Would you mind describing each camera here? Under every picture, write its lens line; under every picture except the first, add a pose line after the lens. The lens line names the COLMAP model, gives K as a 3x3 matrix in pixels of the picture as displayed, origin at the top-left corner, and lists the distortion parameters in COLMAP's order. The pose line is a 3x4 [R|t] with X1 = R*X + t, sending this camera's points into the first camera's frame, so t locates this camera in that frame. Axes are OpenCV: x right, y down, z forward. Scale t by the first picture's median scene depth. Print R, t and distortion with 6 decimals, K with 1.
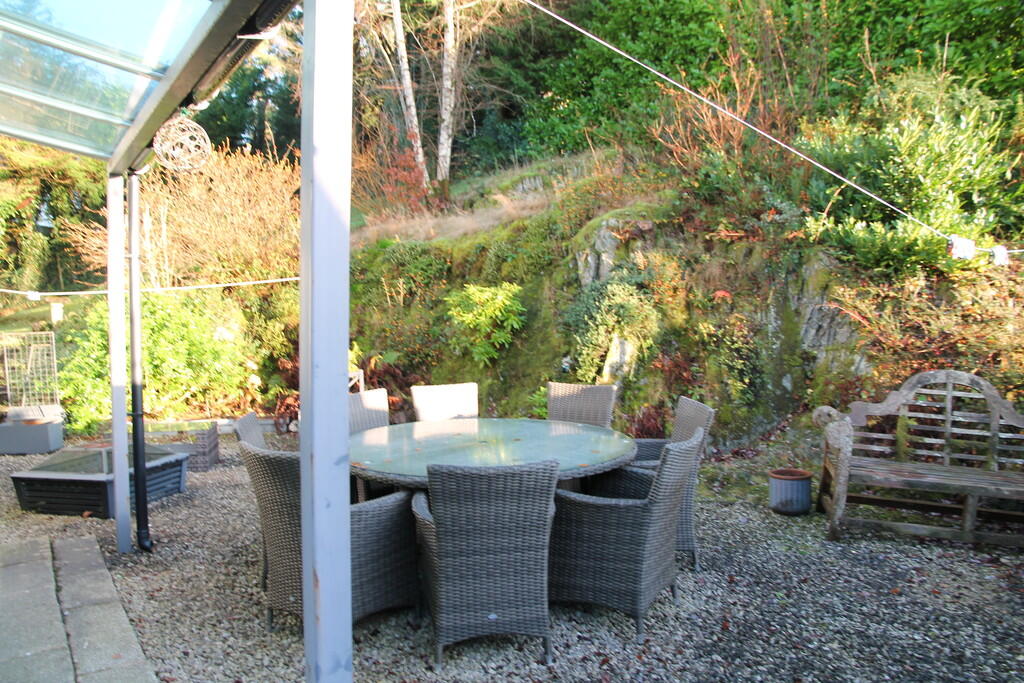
lens RADIAL K [[706.4, 0, 512.0], [0, 706.4, 341.5], [0, 0, 1]] dist [0.000185, 0.001141]
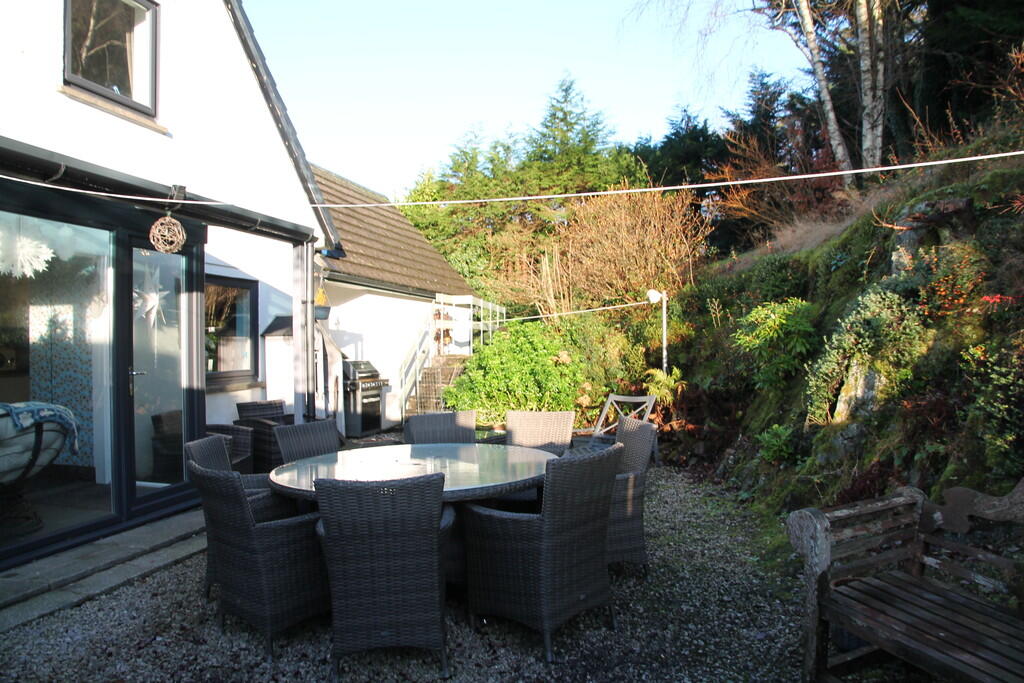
lens RADIAL K [[706.4, 0, 512.0], [0, 706.4, 341.5], [0, 0, 1]] dist [0.000185, 0.001141]
pose [[0.708912, -0.006557, -0.705267, 0.412848], [-0.018010, 0.999462, -0.027396, -0.003497], [0.705067, 0.032123, 0.708413, 0.222475]]
